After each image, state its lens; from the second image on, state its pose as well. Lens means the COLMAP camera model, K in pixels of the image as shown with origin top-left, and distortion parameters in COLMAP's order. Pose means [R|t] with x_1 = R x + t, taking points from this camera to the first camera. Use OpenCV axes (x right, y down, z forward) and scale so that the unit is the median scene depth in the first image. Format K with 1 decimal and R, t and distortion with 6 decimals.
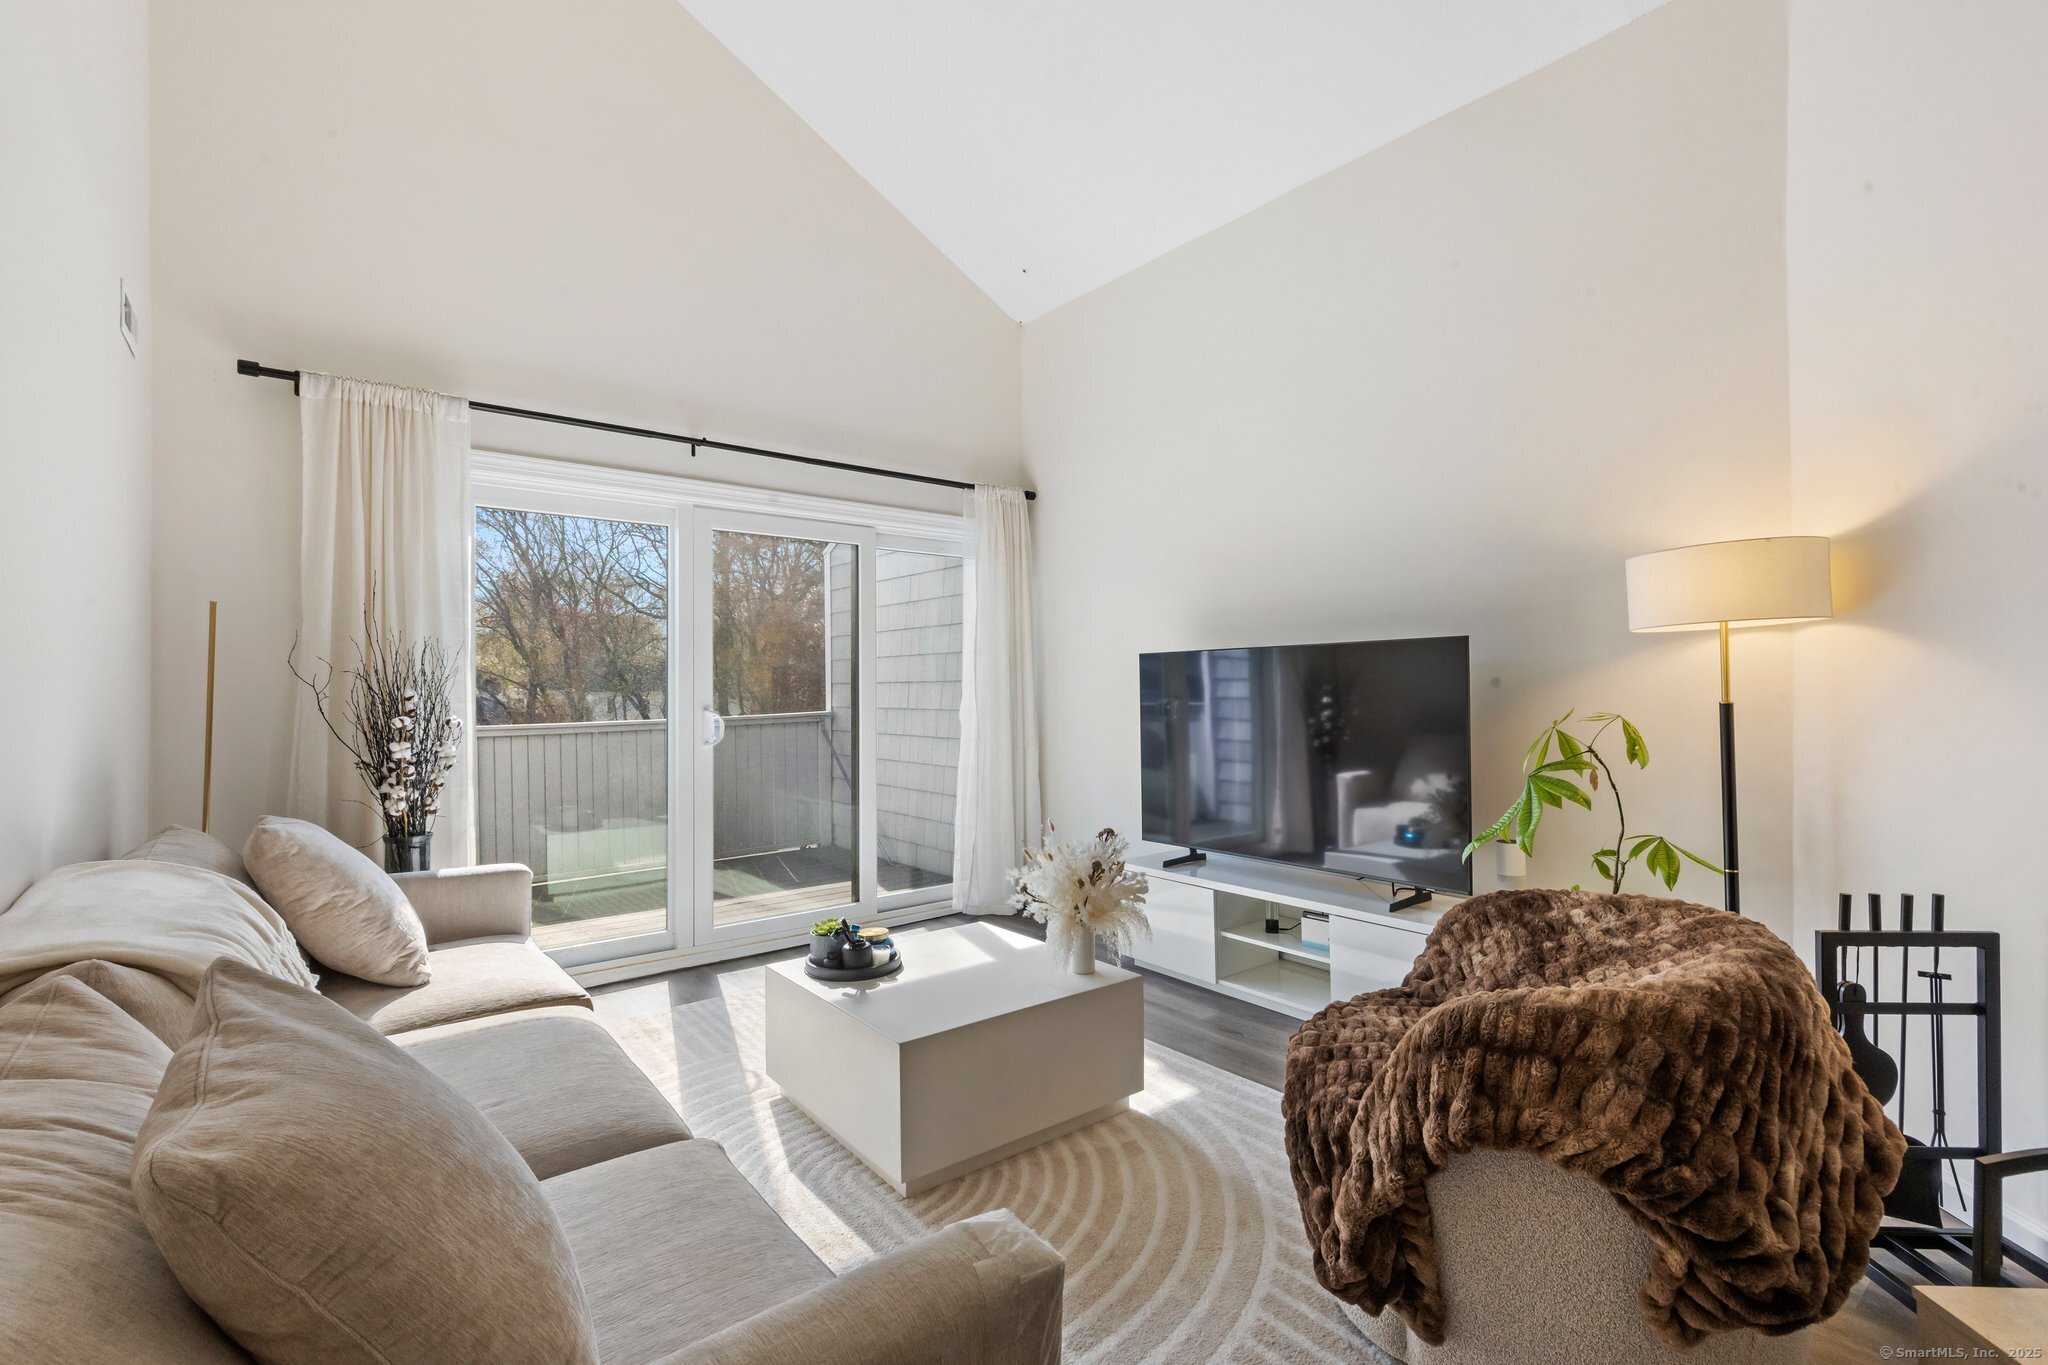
lens RADIAL K [[919.7, 0, 1064.1], [0, 919.7, 696.5], [0, 0, 1]] dist [-0.002786, -0.000299]
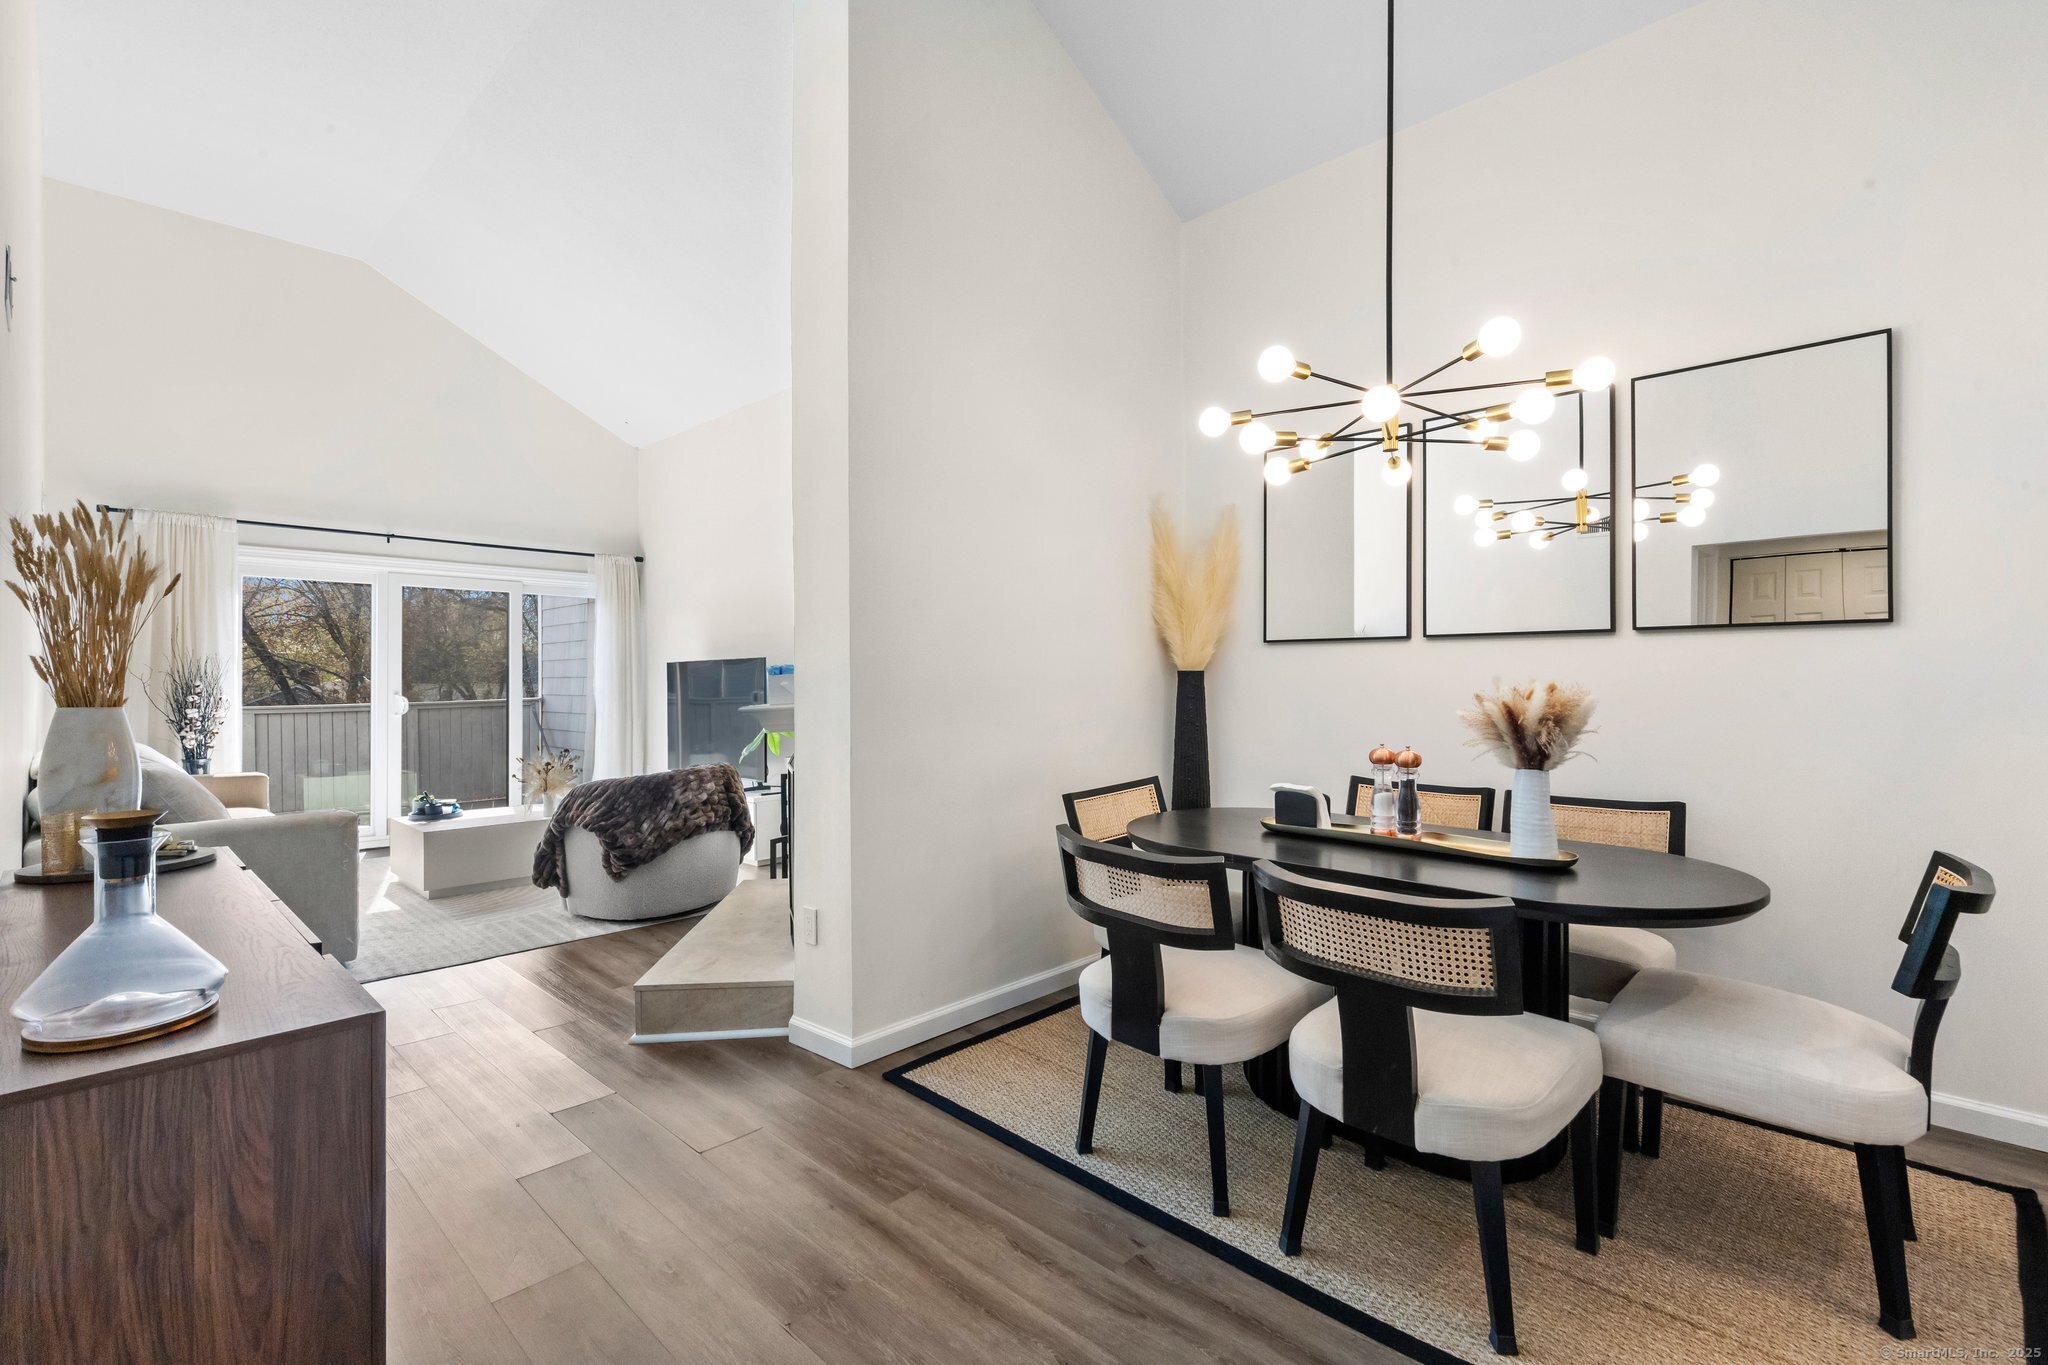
lens RADIAL K [[879.6, 0, 1013.5], [0, 879.6, 685.4], [0, 0, 1]] dist [0.001833, 0.000166]
pose [[0.992771, 0.002947, 0.119989, 0.722294], [-0.002295, 0.999982, -0.005564, 0.006354], [-0.120004, 0.005249, 0.992760, -0.982844]]
